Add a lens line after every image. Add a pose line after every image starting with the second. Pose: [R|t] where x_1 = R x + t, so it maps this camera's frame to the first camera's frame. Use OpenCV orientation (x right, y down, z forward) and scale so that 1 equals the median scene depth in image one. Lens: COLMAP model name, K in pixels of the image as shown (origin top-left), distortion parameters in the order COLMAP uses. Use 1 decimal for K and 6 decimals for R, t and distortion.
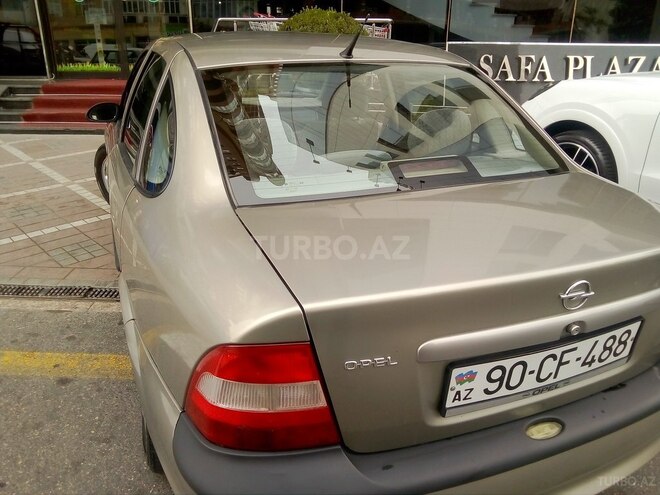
lens RADIAL K [[516.9, 0, 330.0], [0, 516.9, 247.5], [0, 0, 1]] dist [0.073176, -0.106976]
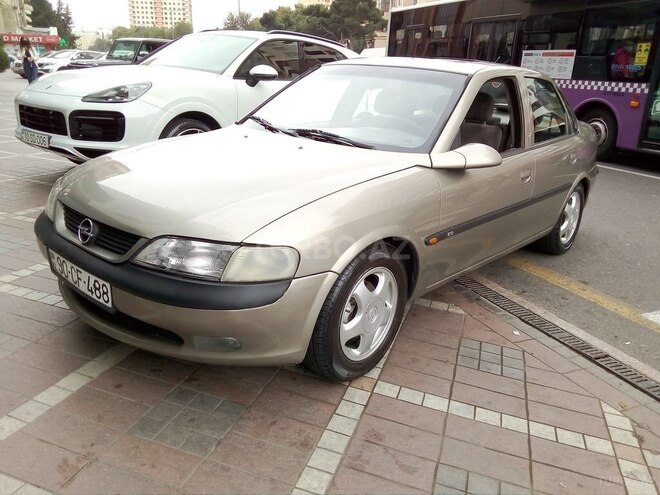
lens RADIAL K [[516.9, 0, 330.0], [0, 516.9, 247.5], [0, 0, 1]] dist [0.073176, -0.106976]
pose [[-0.450269, -0.332761, 0.828570, -1.310020], [0.274340, 0.831517, 0.483029, -0.746460], [-0.849703, 0.444802, -0.283117, 1.867287]]
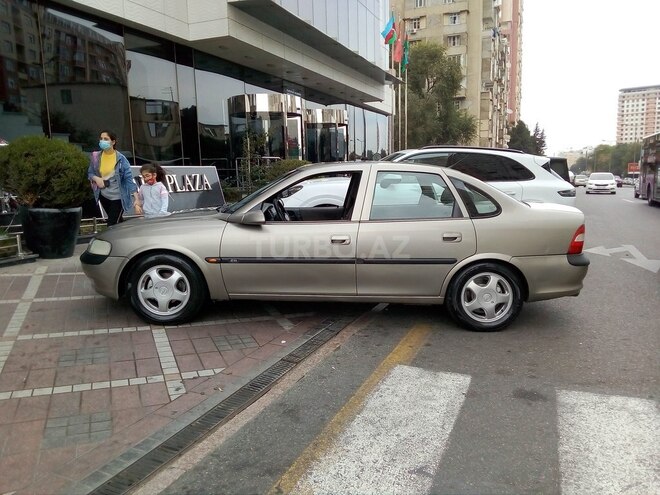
lens RADIAL K [[511.7, 0, 330.0], [0, 511.7, 247.5], [0, 0, 1]] dist [0.109918, -0.177619]
pose [[0.365647, -0.155143, 0.917732, -1.974983], [0.349238, 0.936837, 0.019228, -0.186068], [-0.862748, 0.313477, 0.396734, 0.437018]]
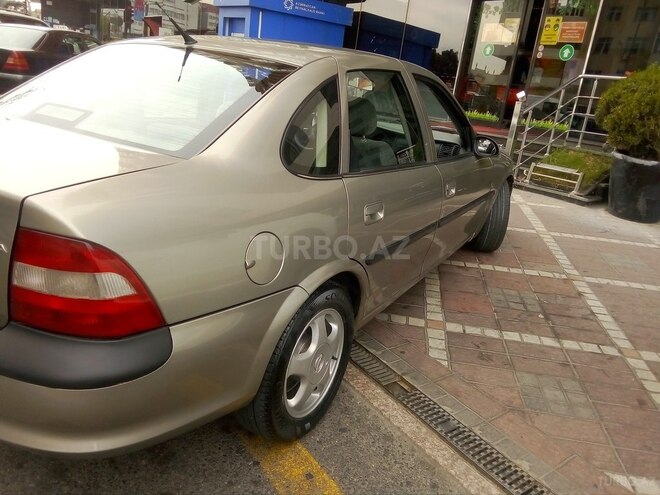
lens RADIAL K [[512.8, 0, 330.0], [0, 512.8, 247.5], [0, 0, 1]] dist [0.105885, -0.171984]
pose [[0.595874, 0.302982, -0.743731, 0.879082], [-0.390686, 0.918490, 0.061160, -0.105968], [0.701640, 0.254122, 0.665675, 0.411081]]
